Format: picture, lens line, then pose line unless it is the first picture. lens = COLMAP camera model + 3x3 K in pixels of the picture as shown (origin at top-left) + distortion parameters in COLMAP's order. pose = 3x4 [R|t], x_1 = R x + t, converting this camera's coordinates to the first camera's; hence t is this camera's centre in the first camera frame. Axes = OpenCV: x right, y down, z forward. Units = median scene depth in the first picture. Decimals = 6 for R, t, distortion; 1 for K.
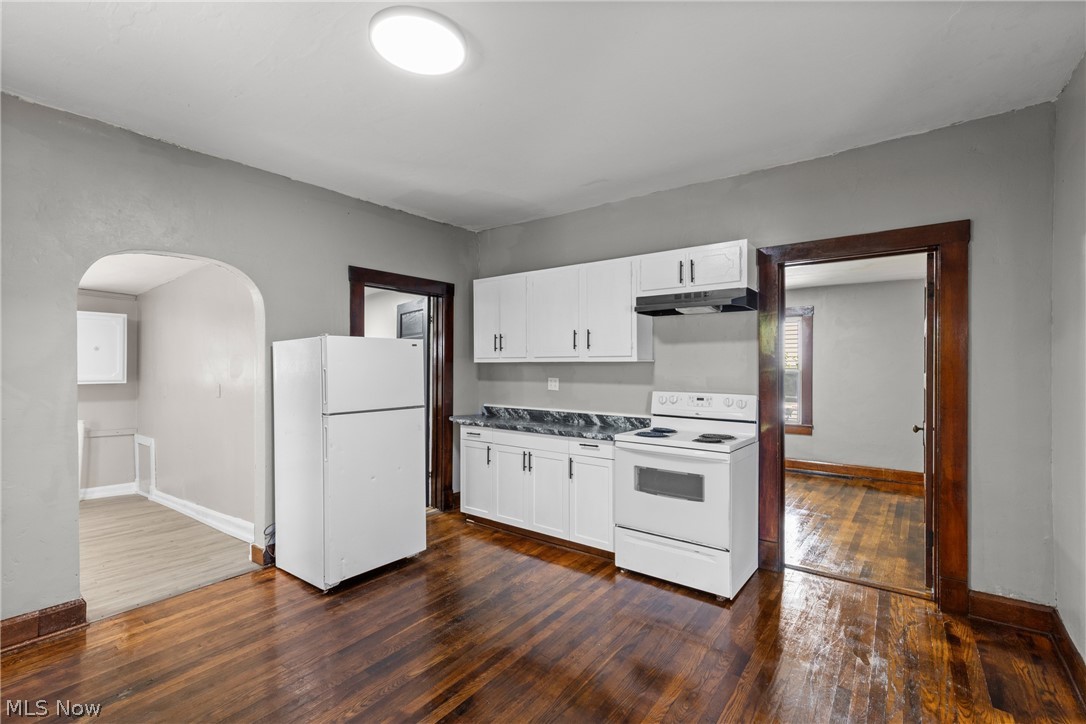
lens RADIAL K [[487.8, 0, 536.3], [0, 487.8, 363.9], [0, 0, 1]] dist [0.005810, -0.000698]
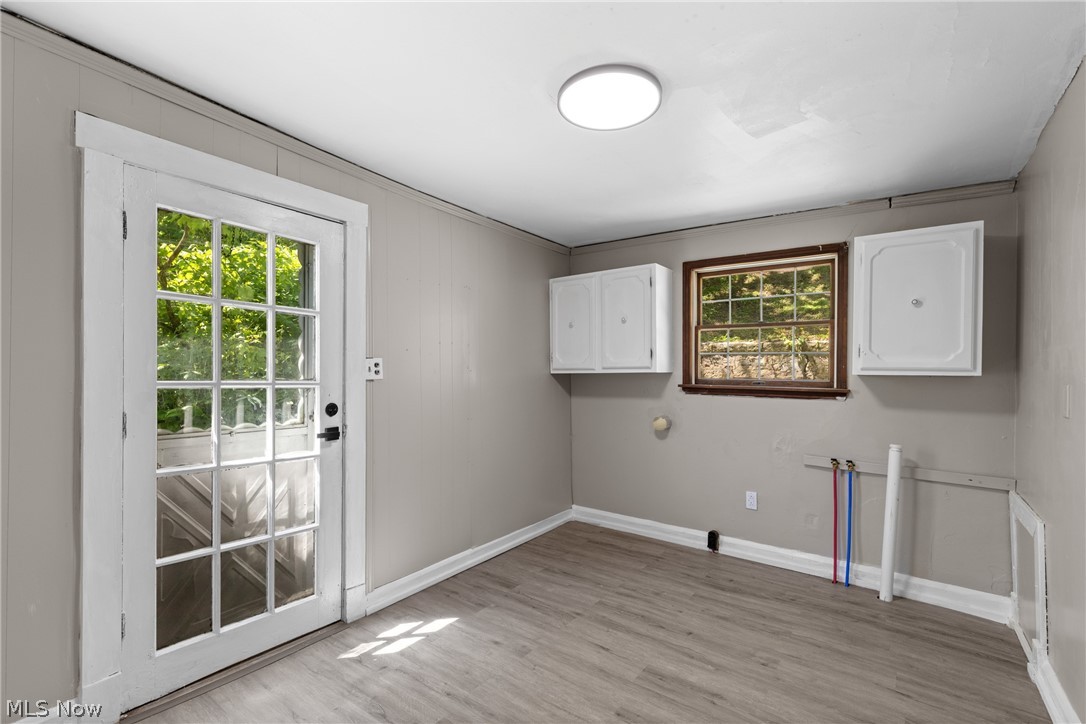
lens RADIAL K [[487.8, 0, 549.2], [0, 487.8, 368.5], [0, 0, 1]] dist [0.005810, -0.000698]
pose [[0.043035, -0.003432, -0.999068, -0.573338], [-0.000720, 0.999994, -0.003467, 0.048438], [0.999073, 0.000868, 0.043032, 0.825033]]
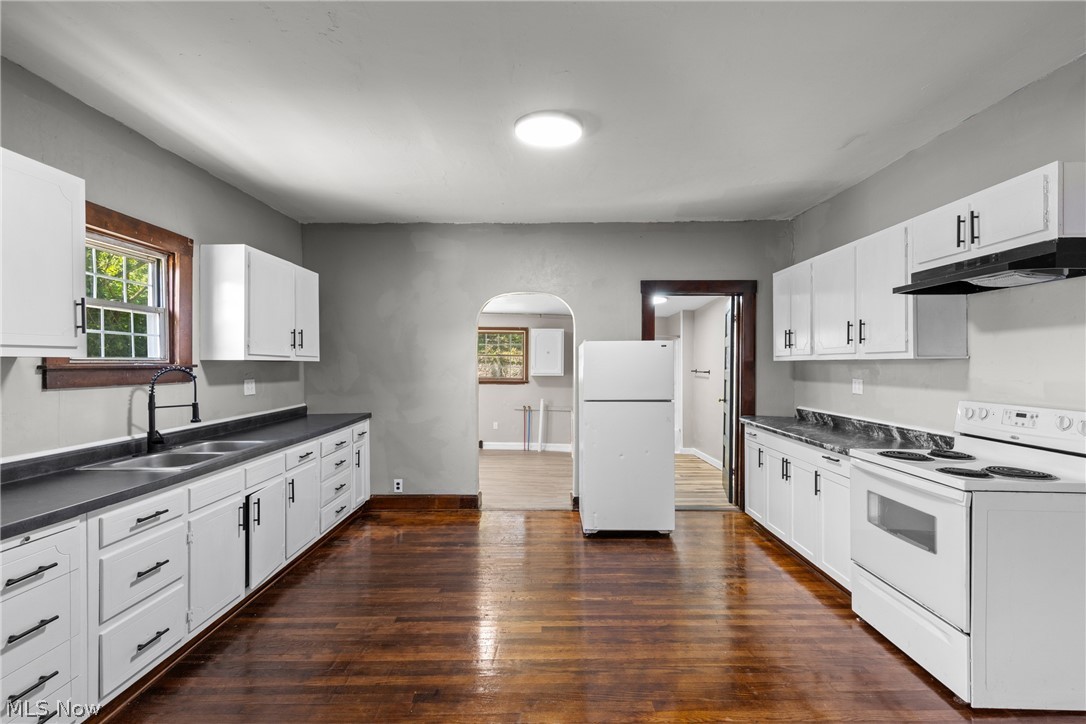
lens RADIAL K [[487.8, 0, 535.6], [0, 487.8, 363.0], [0, 0, 1]] dist [0.005810, -0.000698]
pose [[0.600471, -0.000784, -0.799646, 0.403321], [0.001423, 0.999999, 0.000088, 0.000855], [0.799645, -0.001191, 0.600472, 0.071845]]
